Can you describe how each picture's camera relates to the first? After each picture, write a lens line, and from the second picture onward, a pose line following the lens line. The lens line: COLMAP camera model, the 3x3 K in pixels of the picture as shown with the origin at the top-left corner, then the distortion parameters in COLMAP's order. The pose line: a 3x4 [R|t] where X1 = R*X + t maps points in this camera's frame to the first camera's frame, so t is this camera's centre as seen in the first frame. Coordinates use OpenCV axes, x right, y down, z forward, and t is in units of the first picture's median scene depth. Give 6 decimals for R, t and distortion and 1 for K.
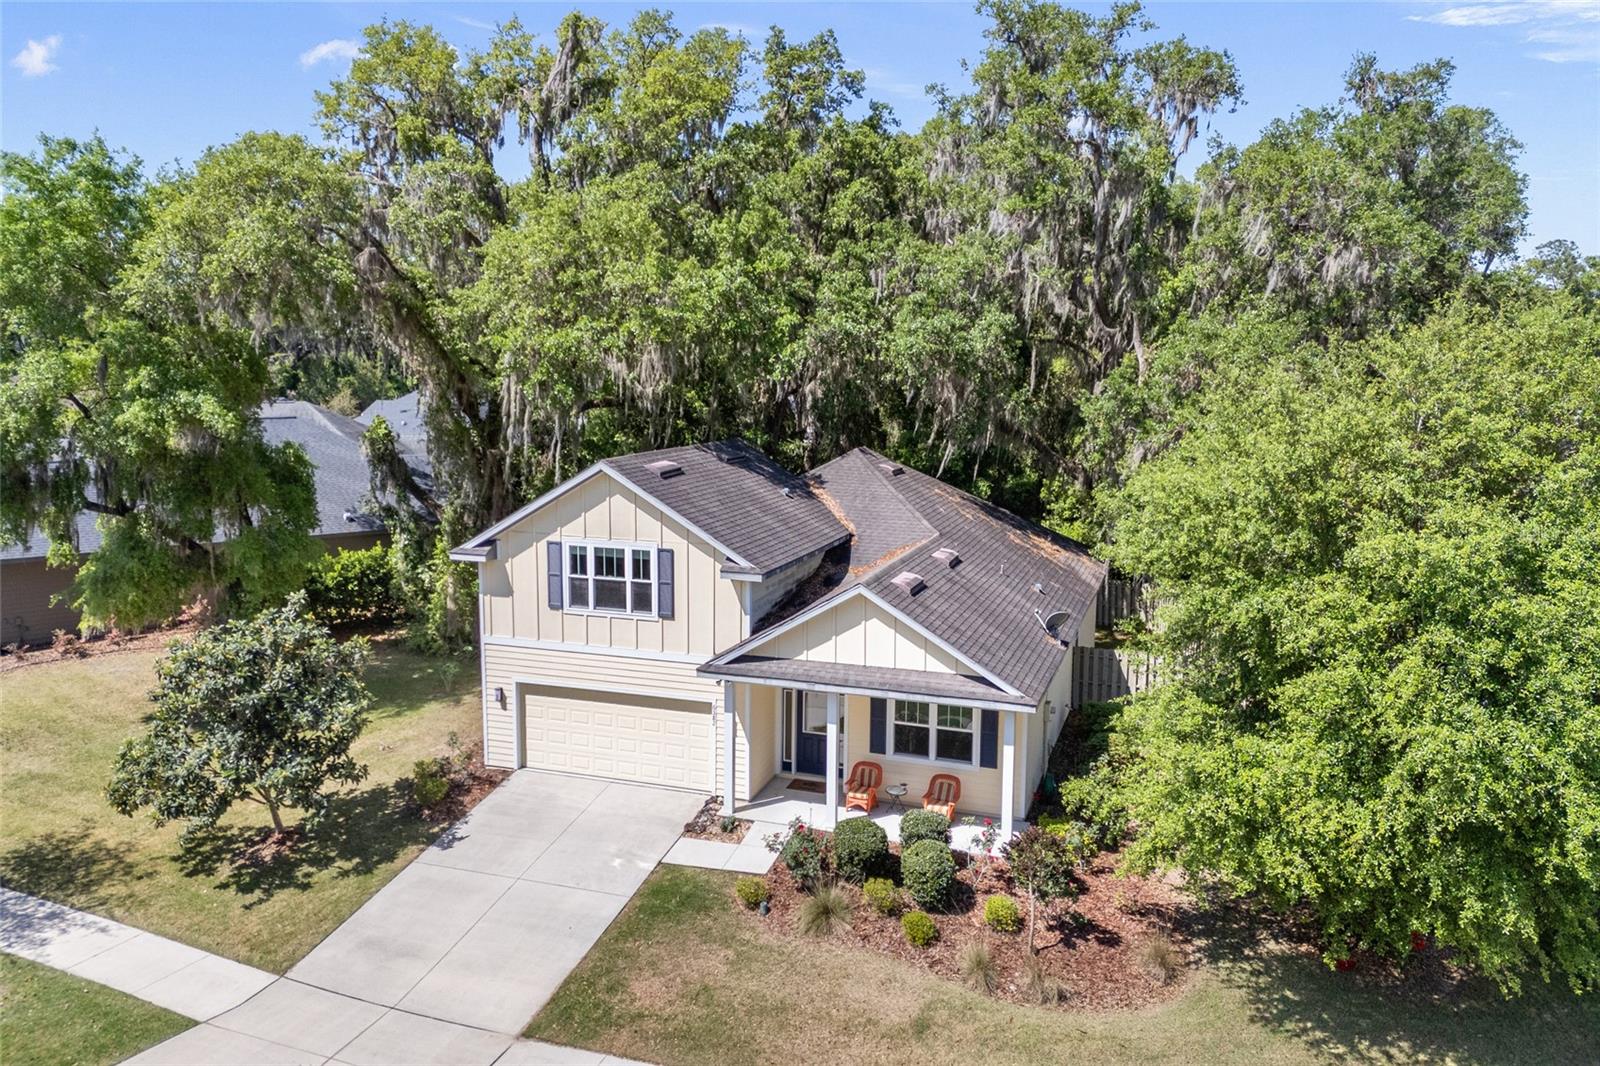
lens RADIAL K [[1167.5, 0, 804.3], [0, 1167.5, 533.5], [0, 0, 1]] dist [0.058219, -0.059281]
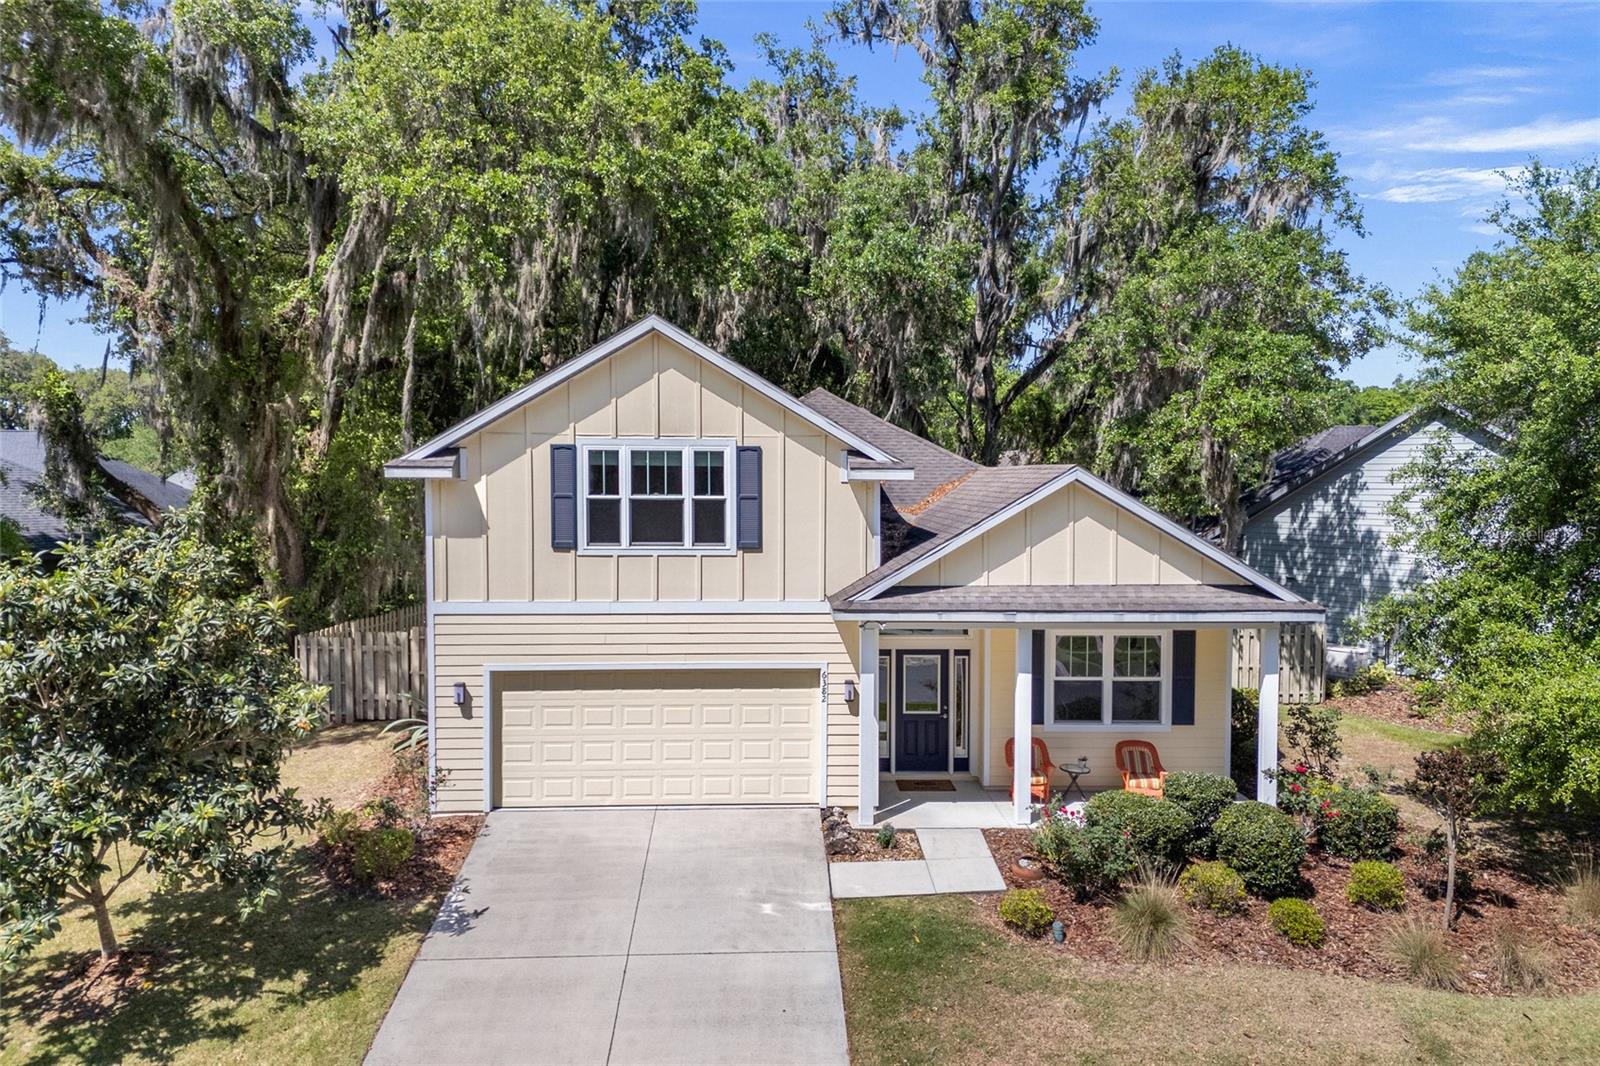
lens RADIAL K [[1167.5, 0, 804.3], [0, 1167.5, 533.5], [0, 0, 1]] dist [0.058219, -0.059281]
pose [[0.931648, -0.022558, 0.362661, -0.336112], [0.056723, 0.994864, -0.083834, 0.122103], [-0.358907, 0.098675, 0.928143, 0.353629]]
